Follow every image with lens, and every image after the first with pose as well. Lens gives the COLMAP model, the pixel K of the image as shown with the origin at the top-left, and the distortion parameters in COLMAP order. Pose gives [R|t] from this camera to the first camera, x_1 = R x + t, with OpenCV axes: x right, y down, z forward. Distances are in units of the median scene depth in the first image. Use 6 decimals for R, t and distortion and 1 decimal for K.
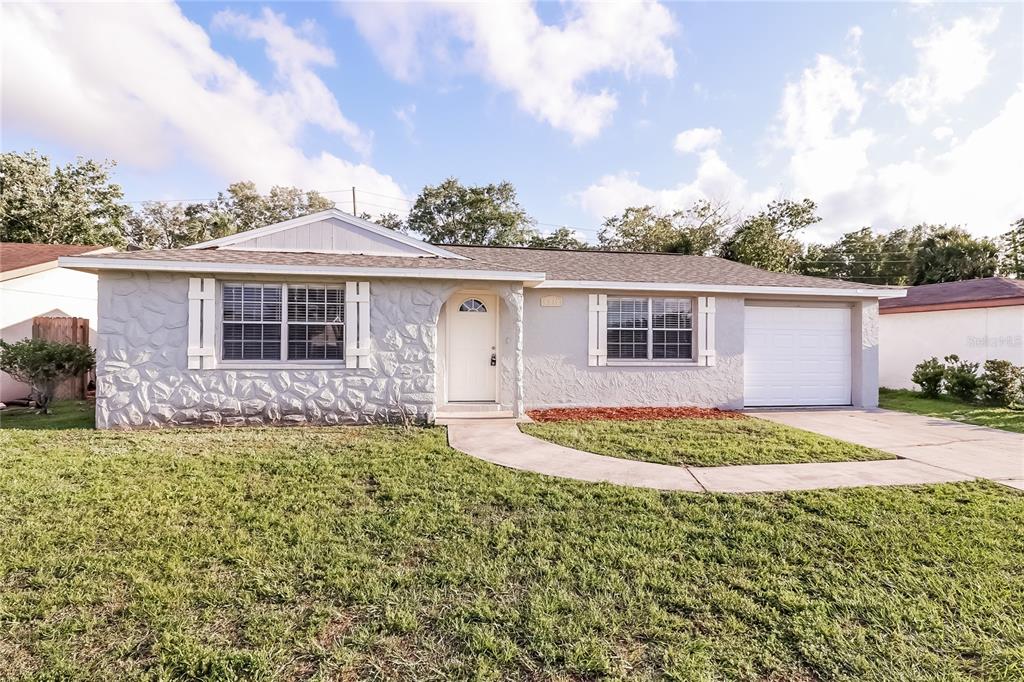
lens RADIAL K [[483.1, 0, 526.0], [0, 483.1, 344.1], [0, 0, 1]] dist [0.000034, -0.000631]
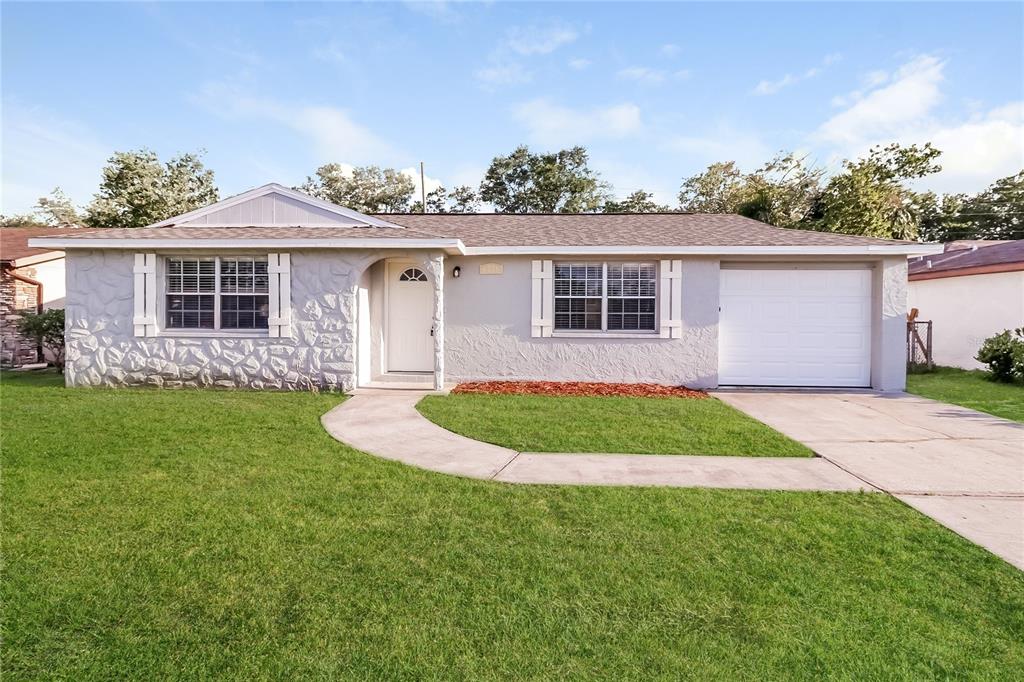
lens RADIAL K [[487.0, 0, 526.0], [0, 487.0, 325.6], [0, 0, 1]] dist [0.002847, -0.000630]
pose [[0.977179, 0.004455, -0.212371, 0.373386], [0.000632, 0.999715, 0.023879, 0.000712], [0.212417, -0.023468, 0.976897, 0.089315]]
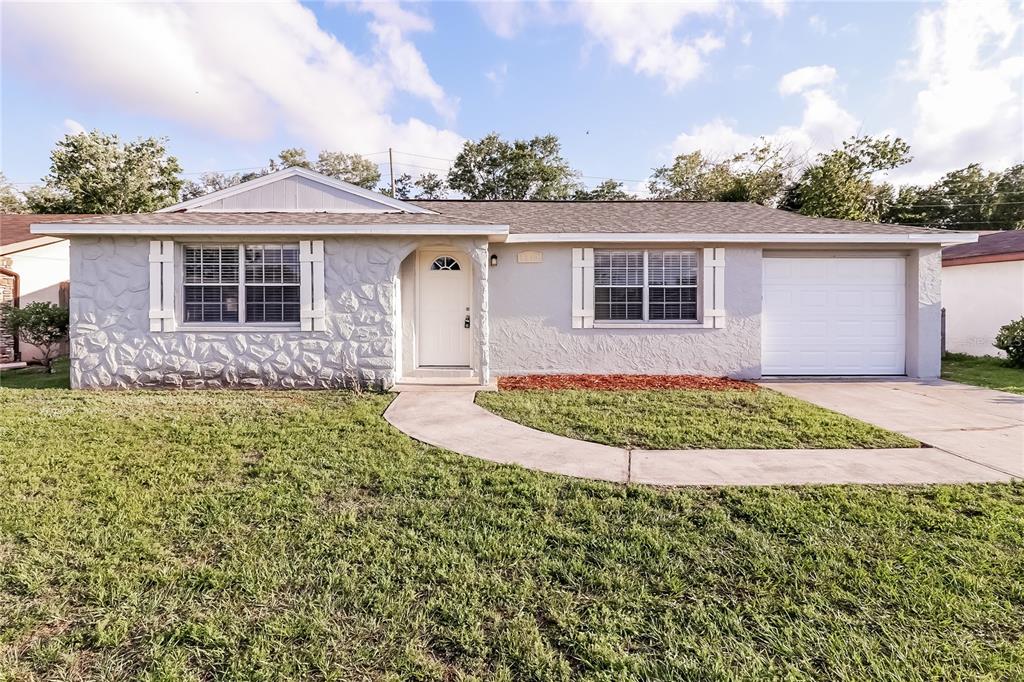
lens RADIAL K [[495.4, 0, 509.7], [0, 495.4, 315.3], [0, 0, 1]] dist [-0.002604, -0.001863]
pose [[0.988311, -0.003848, -0.152405, 0.180961], [0.007176, 0.999747, 0.021295, 0.001016], [0.152284, -0.022140, 0.988089, 0.084682]]
